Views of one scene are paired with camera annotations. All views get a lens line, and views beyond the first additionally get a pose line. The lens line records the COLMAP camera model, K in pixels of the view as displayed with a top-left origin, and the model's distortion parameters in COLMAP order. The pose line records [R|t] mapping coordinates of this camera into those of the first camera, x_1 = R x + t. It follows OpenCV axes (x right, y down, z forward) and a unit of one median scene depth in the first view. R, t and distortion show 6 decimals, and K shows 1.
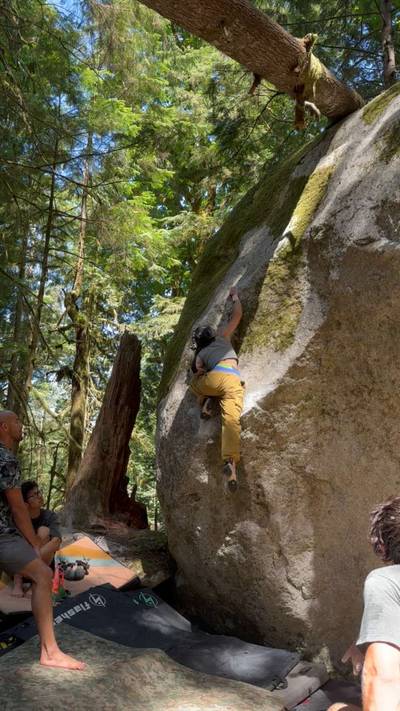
lens RADIAL K [[576.7, 0, 199.9], [0, 576.7, 351.1], [0, 0, 1]] dist [0.164455, -0.319530]
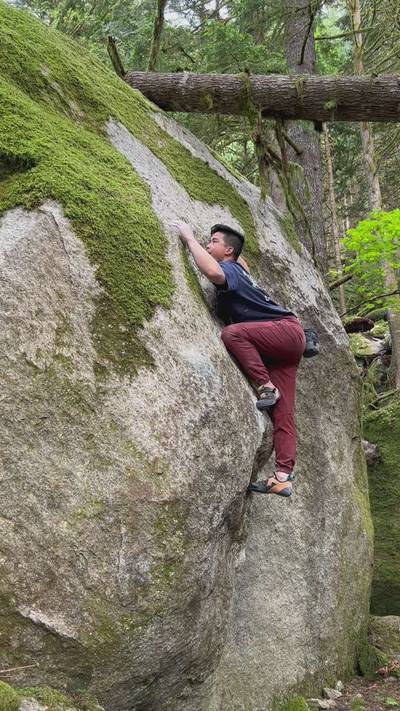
lens RADIAL K [[608.4, 0, 203.4], [0, 608.4, 351.8], [0, 0, 1]] dist [0.097004, -0.192138]
pose [[-0.289663, 0.305976, 0.906903, -0.664716], [-0.228803, 0.897917, -0.376024, 0.357717], [-0.929378, -0.316423, -0.190085, 1.282810]]
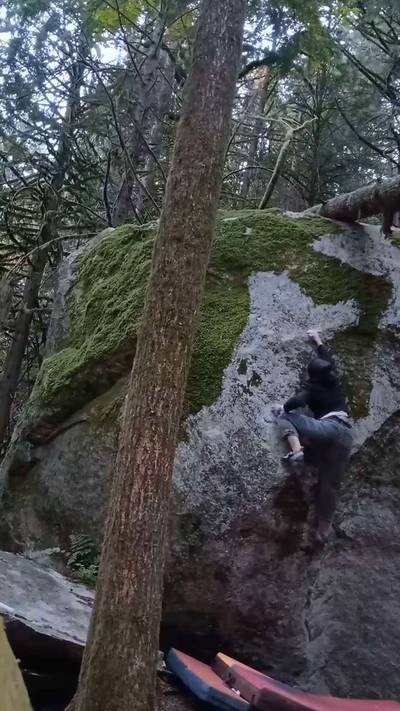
lens RADIAL K [[680.1, 0, 200.0], [0, 680.1, 355.5], [0, 0, 1]] dist [0.052395, -0.010885]
pose [[0.587260, 0.328327, 0.739815, -1.058470], [-0.329086, 0.931928, -0.152359, 0.187065], [-0.739478, -0.153989, 0.655332, 0.390183]]
